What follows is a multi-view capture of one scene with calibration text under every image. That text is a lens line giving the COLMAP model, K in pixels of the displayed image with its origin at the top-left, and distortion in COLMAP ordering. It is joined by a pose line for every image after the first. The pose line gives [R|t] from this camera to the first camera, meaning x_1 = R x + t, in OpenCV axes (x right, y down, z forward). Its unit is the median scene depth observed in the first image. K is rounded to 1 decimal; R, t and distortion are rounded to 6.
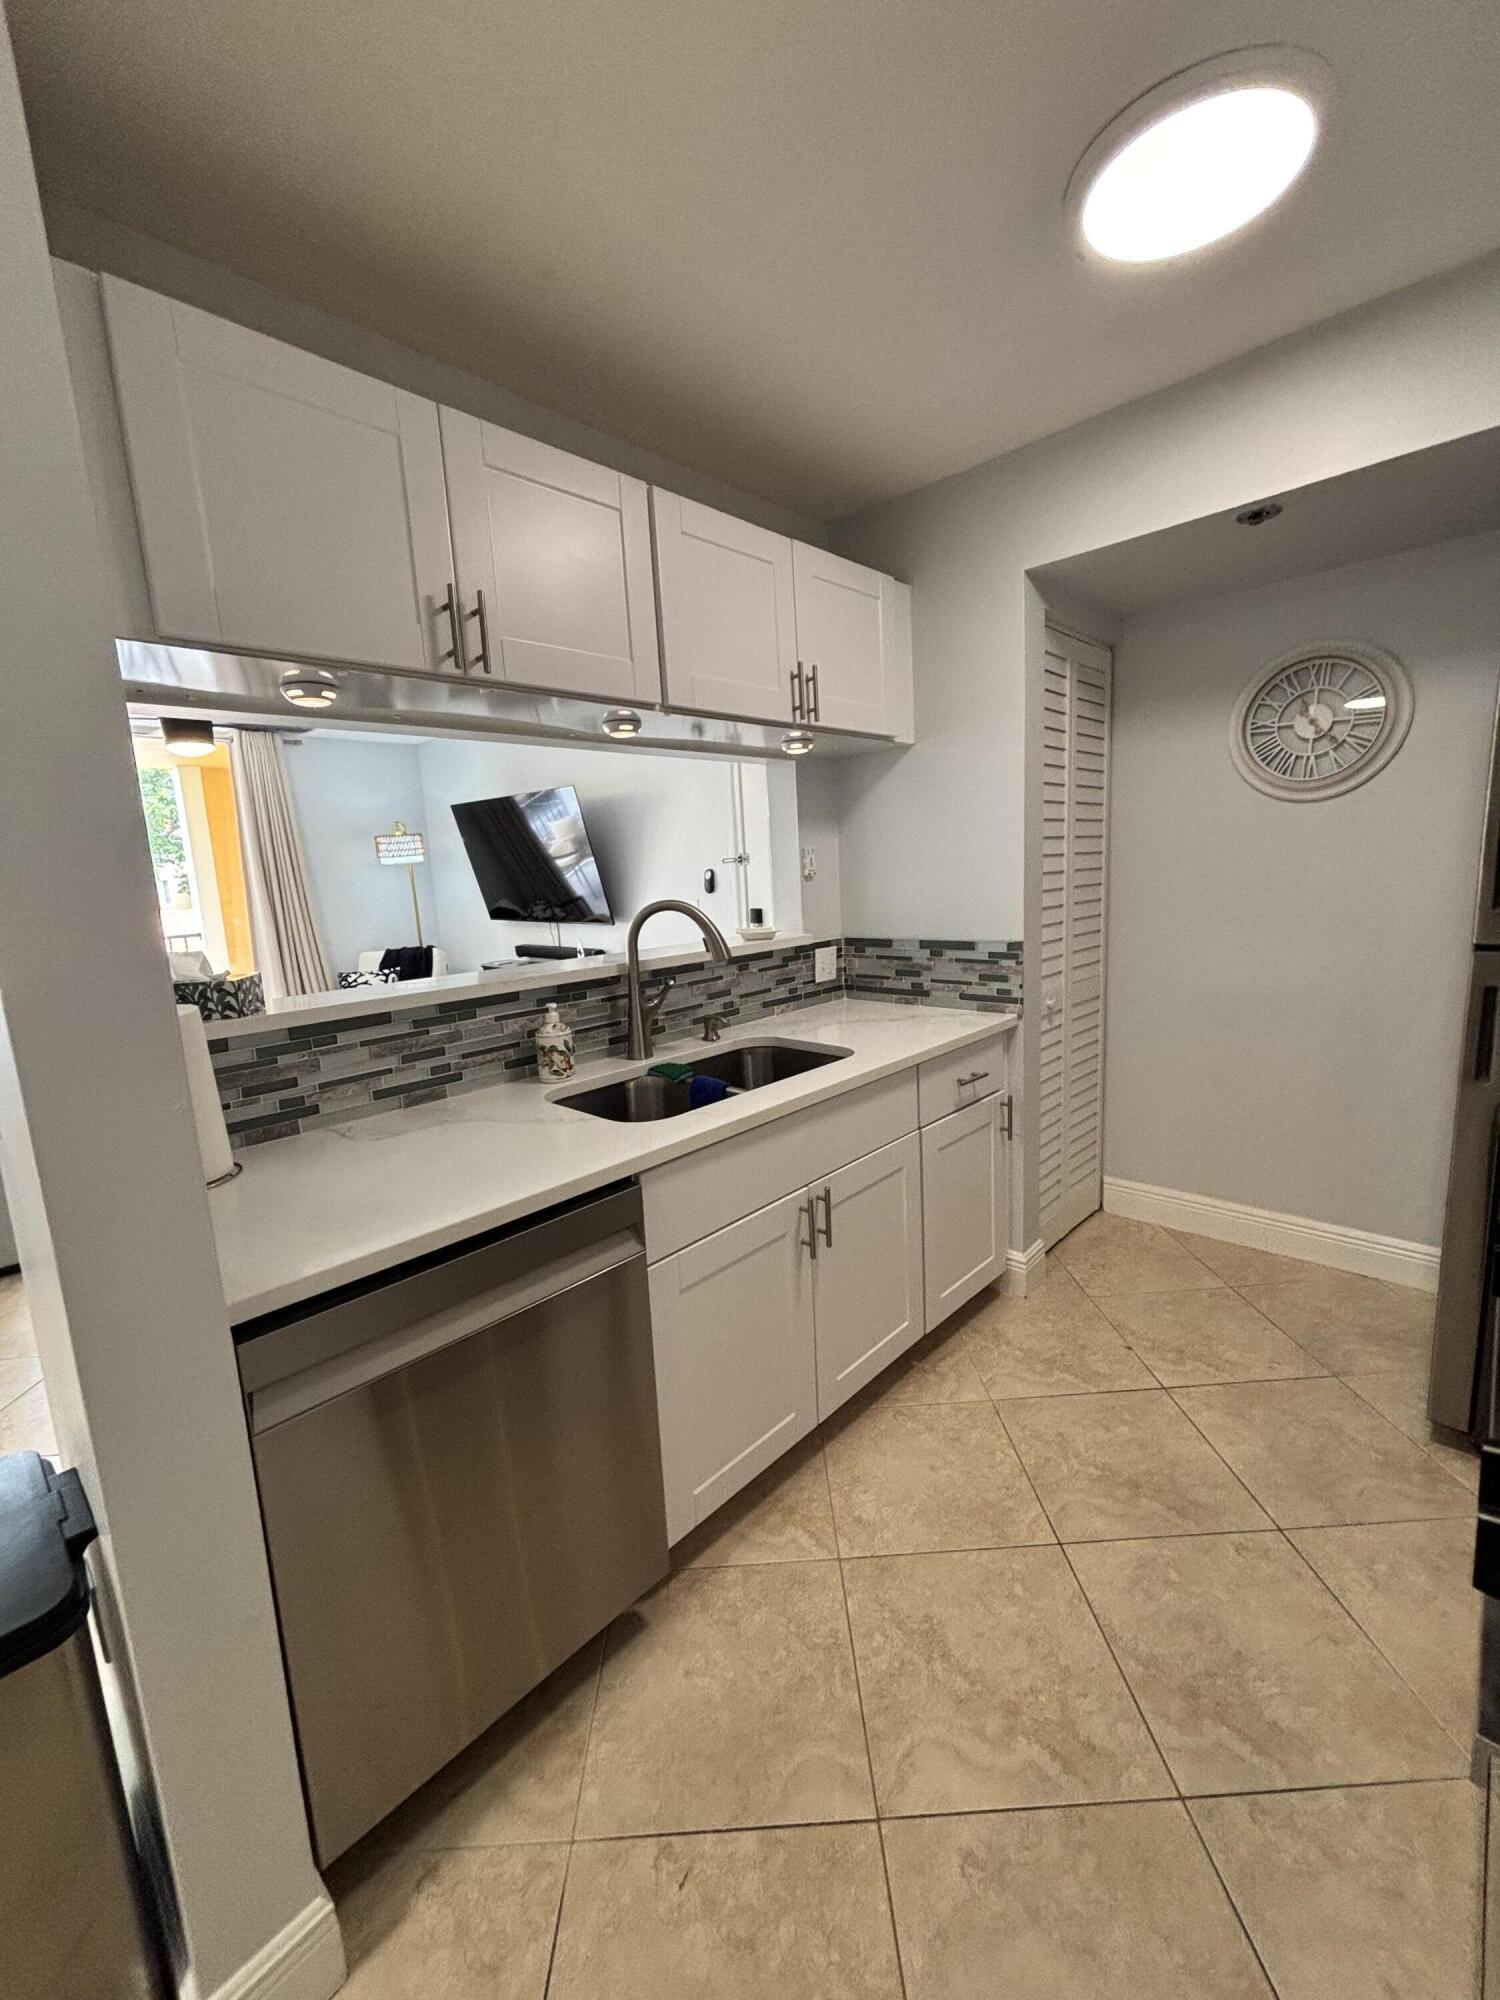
lens RADIAL K [[816.5, 0, 750.9], [0, 816.5, 999.3], [0, 0, 1]] dist [0.003285, 0.000162]
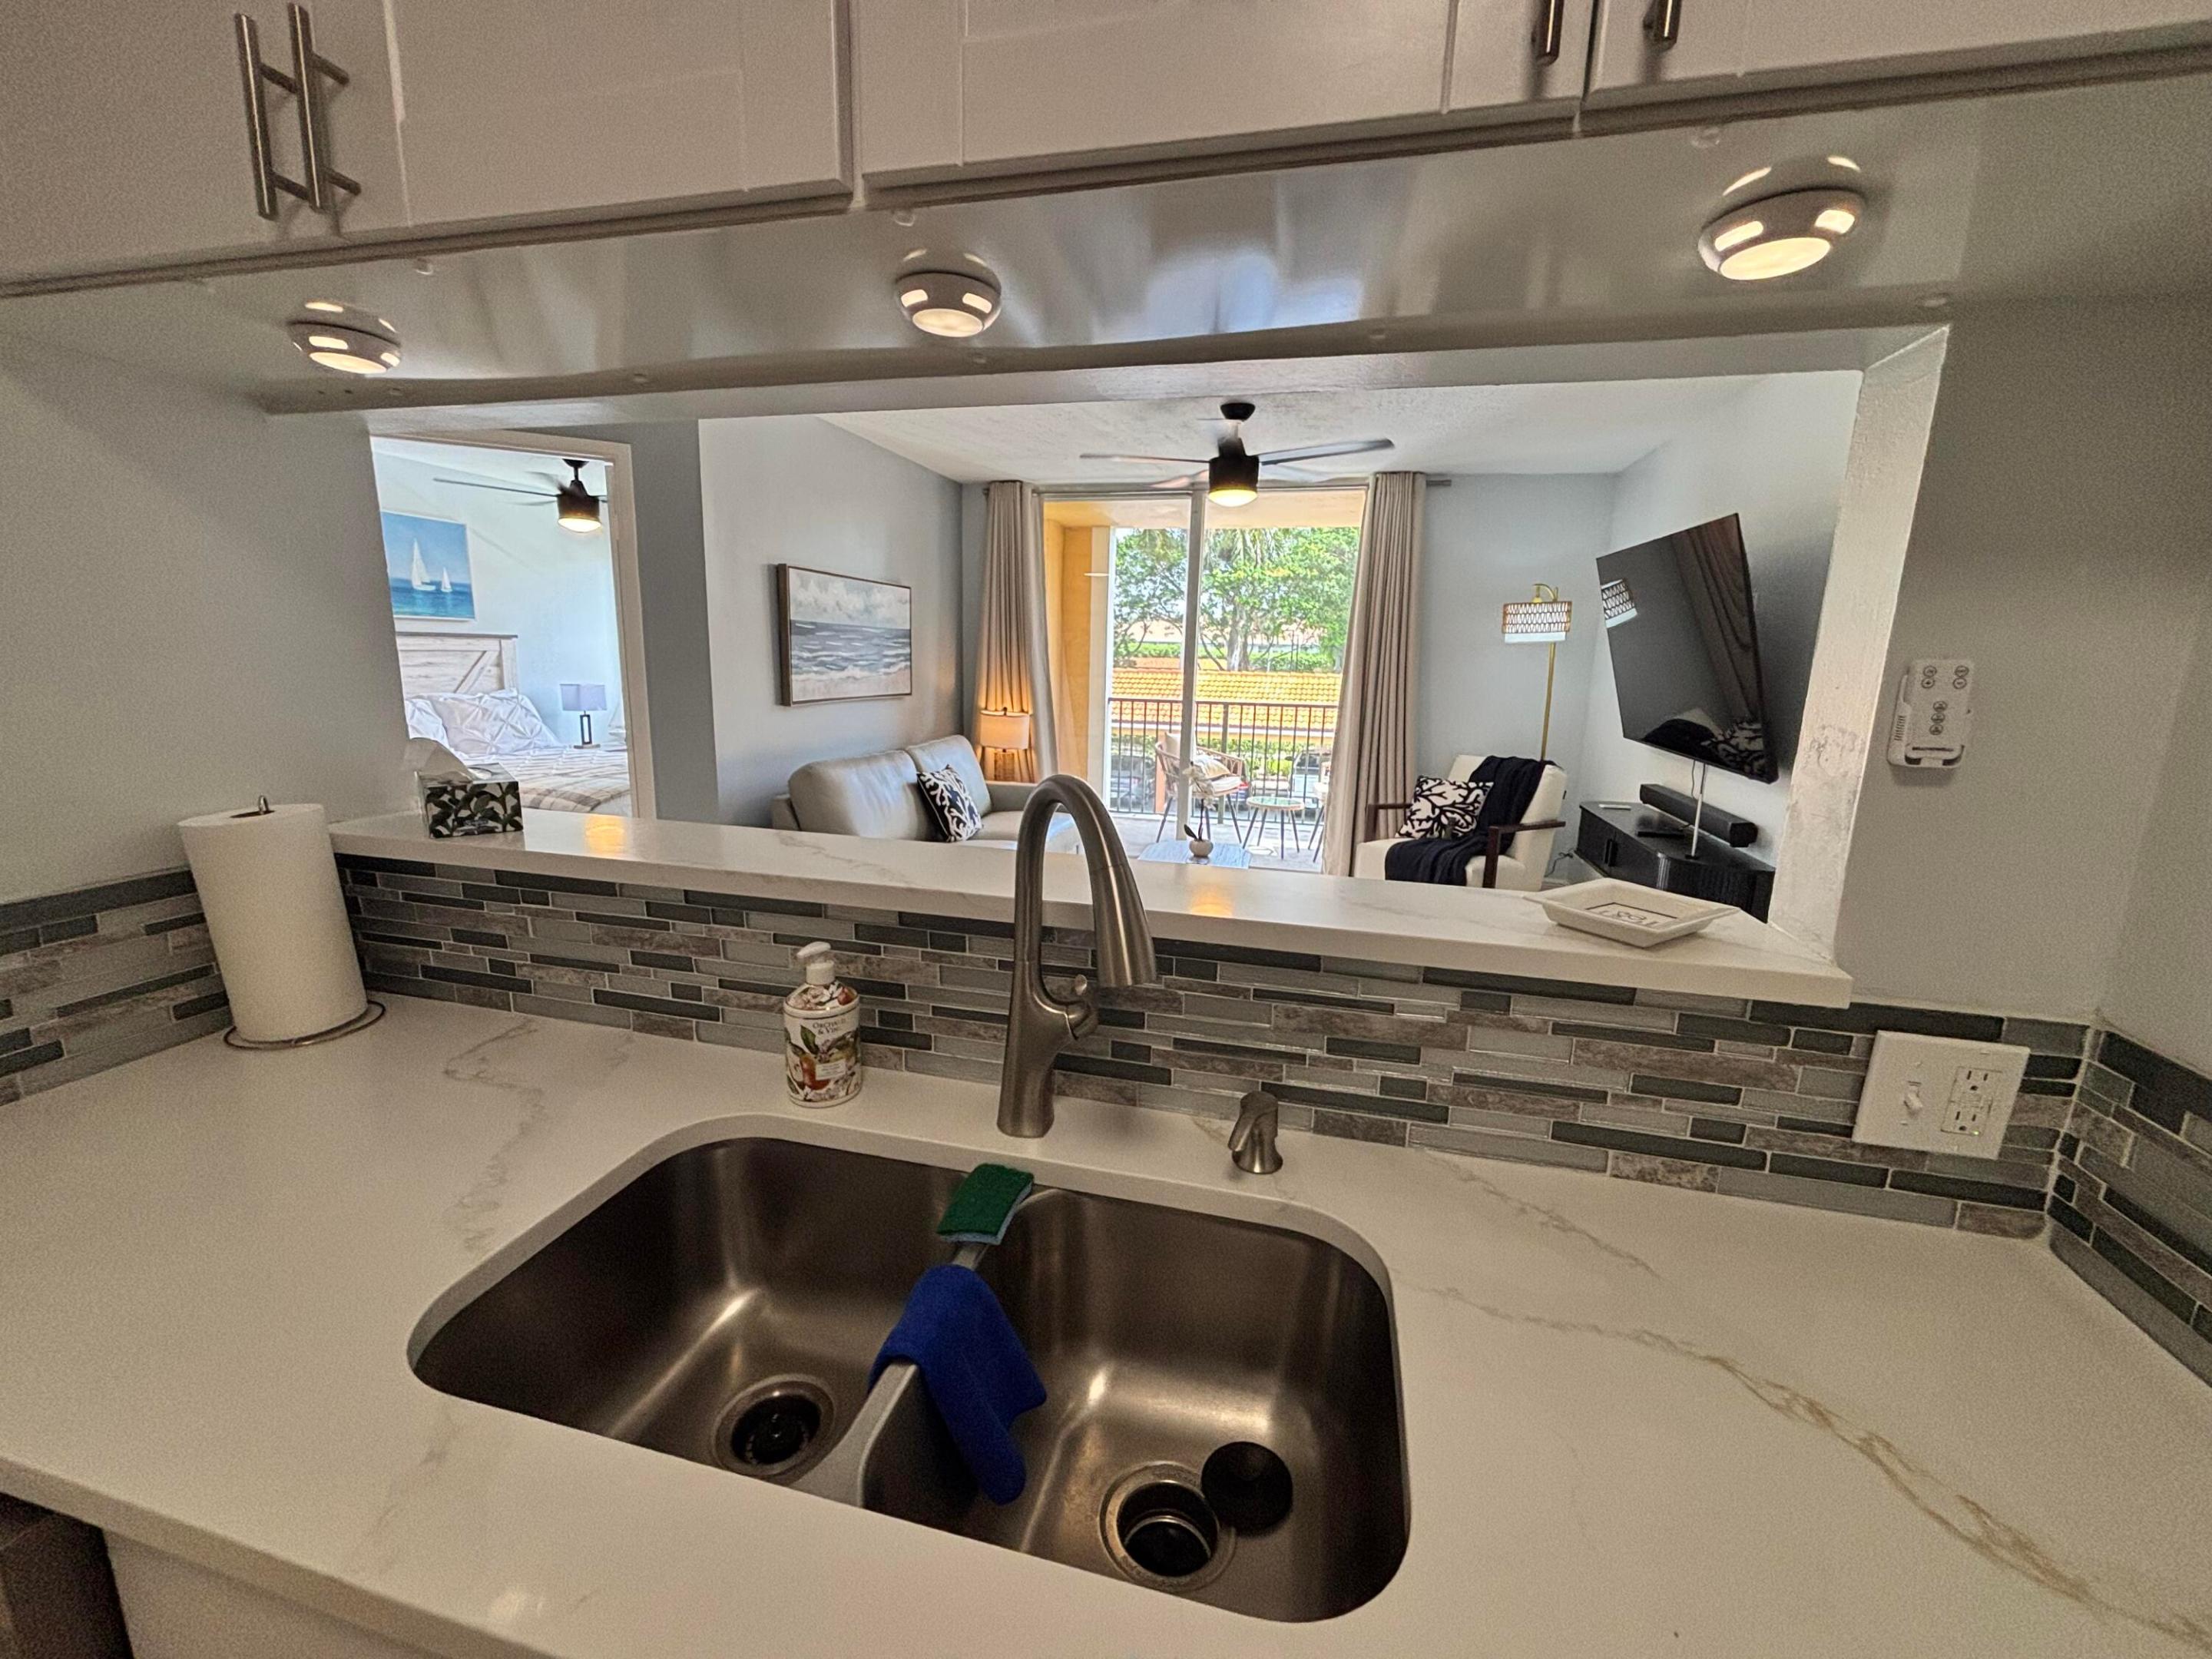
lens RADIAL K [[903.0, 0, 1106.8], [0, 903.0, 816.9], [0, 0, 1]] dist [0.003285, 0.000162]
pose [[0.495056, 0.221635, -0.840117, 0.193690], [-0.193521, 0.970756, 0.142064, -0.126212], [0.847035, 0.092250, 0.523470, 0.615342]]
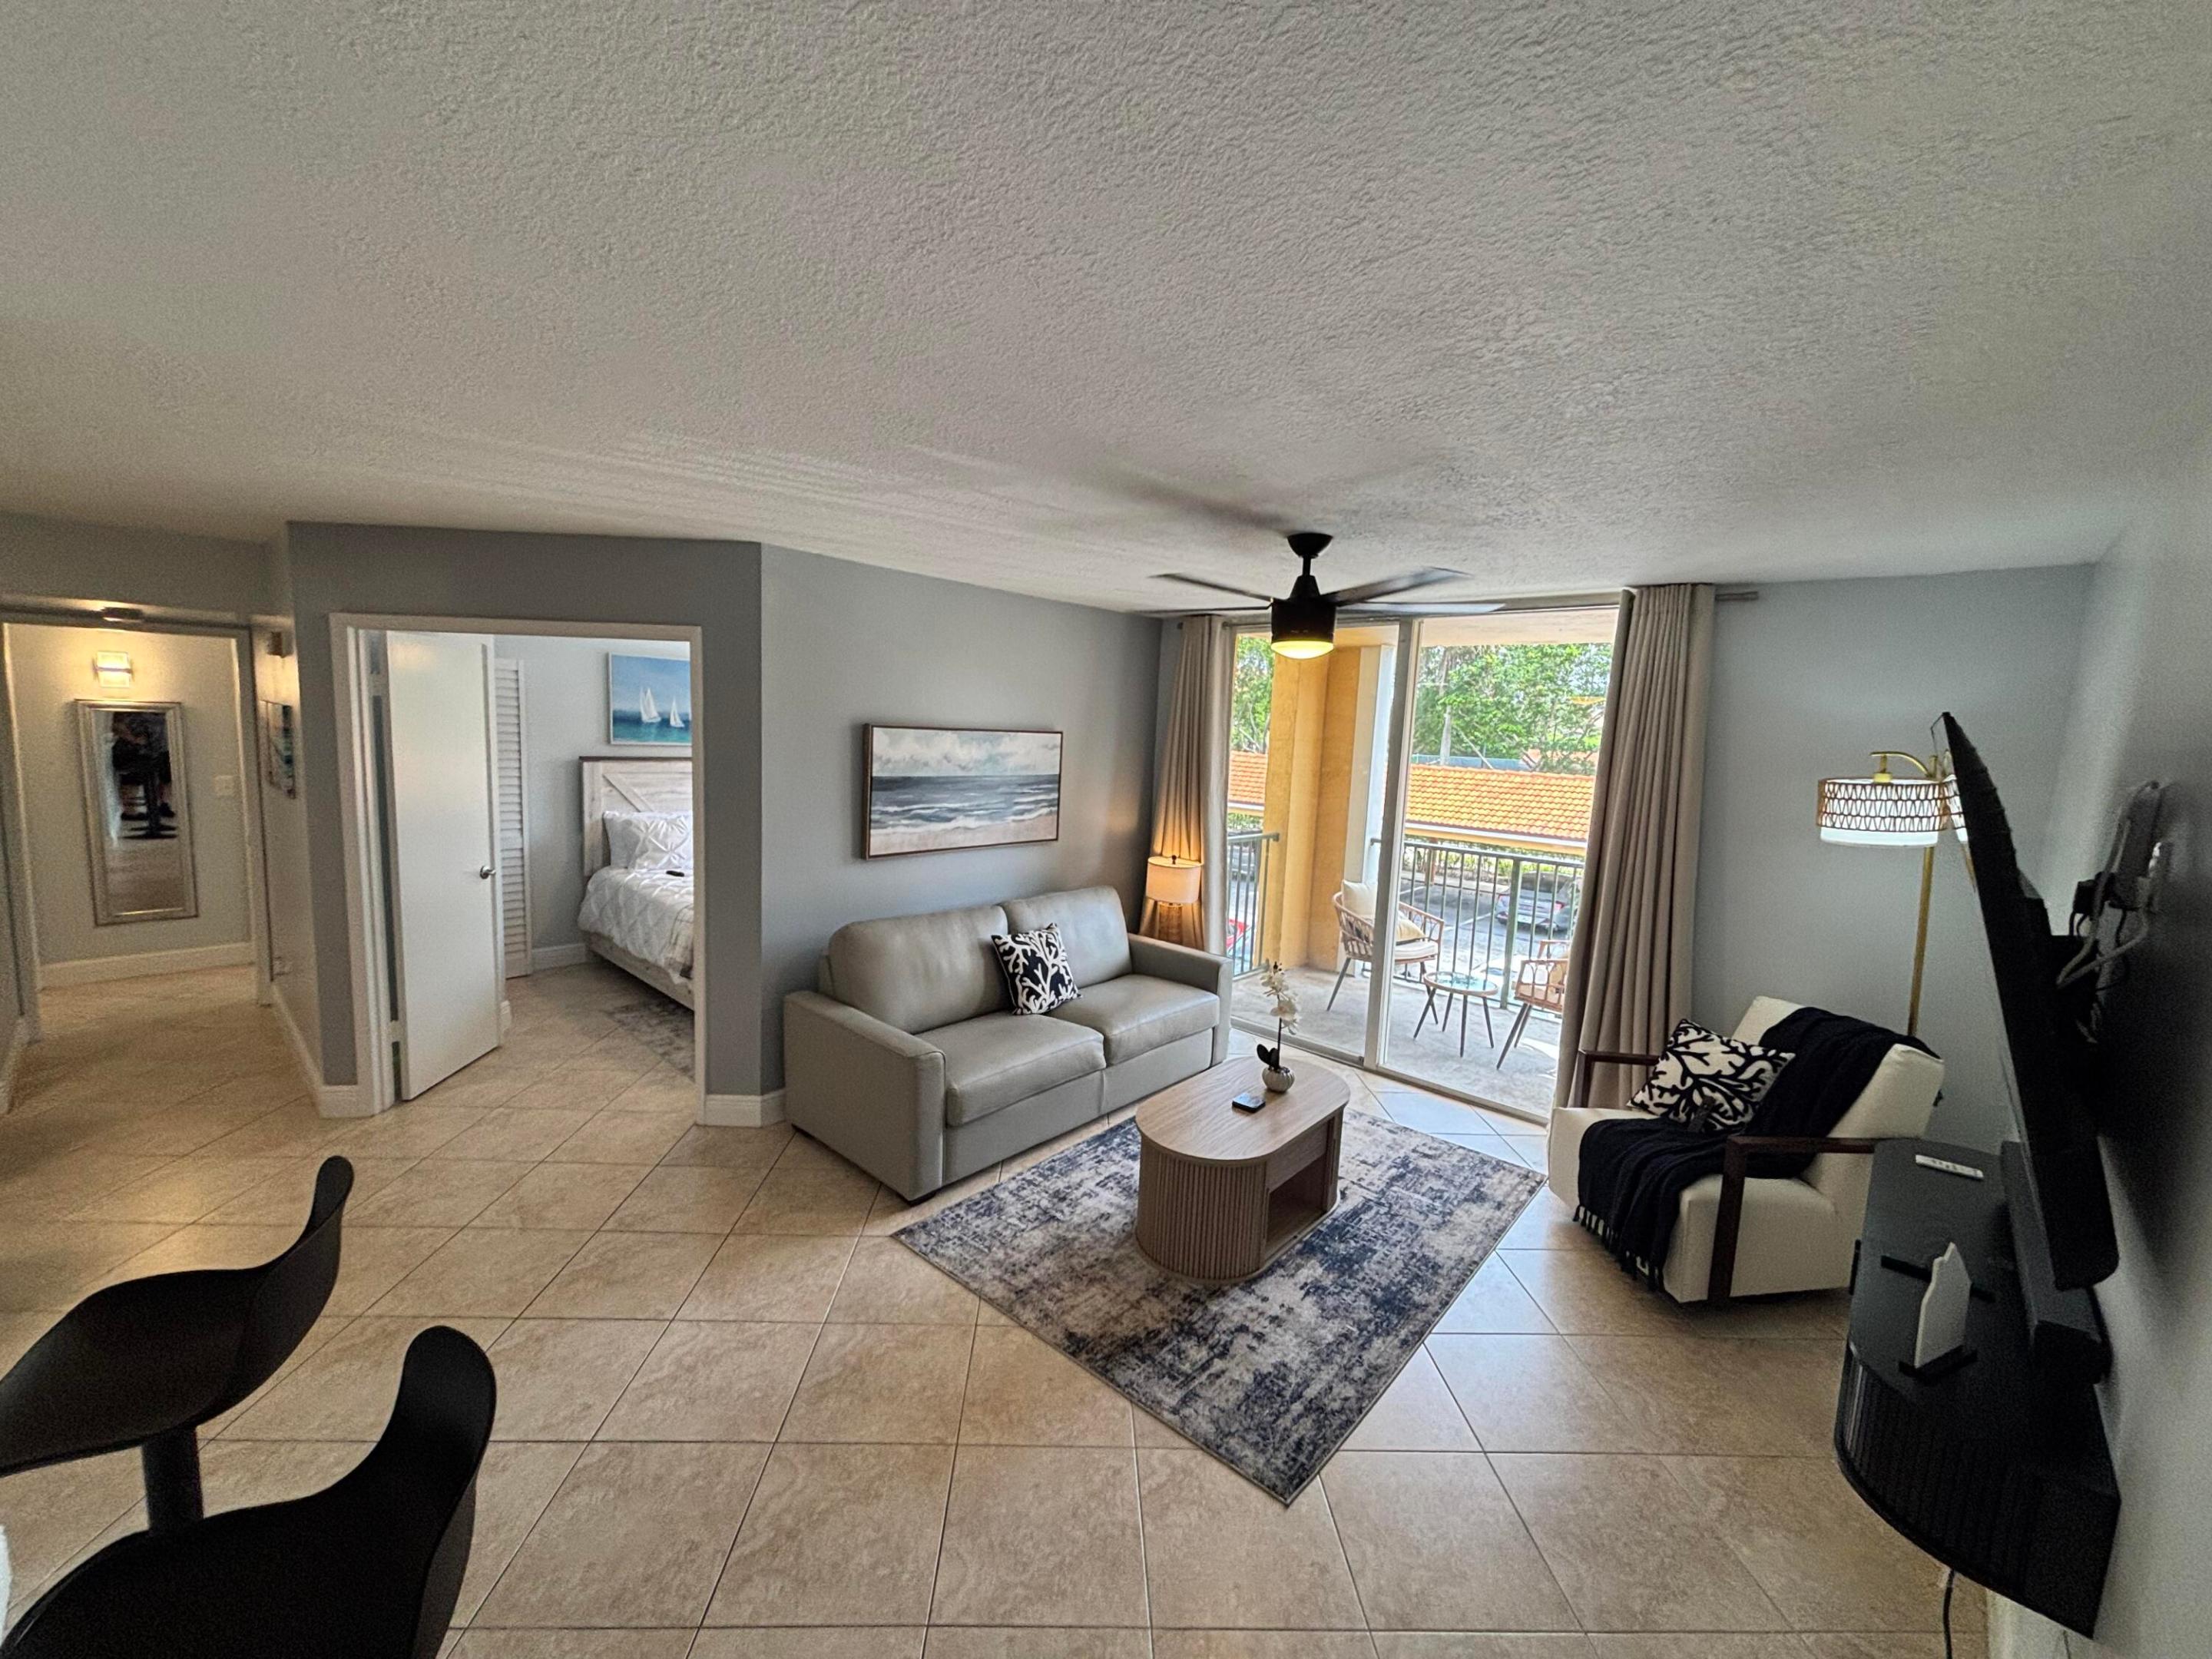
lens RADIAL K [[903.0, 0, 1083.7], [0, 903.0, 809.3], [0, 0, 1]] dist [0.003285, 0.000162]
pose [[0.008154, 0.153480, -0.988118, 0.128380], [-0.206380, 0.967135, 0.148518, -0.367122], [0.978438, 0.202717, 0.039561, 1.201045]]
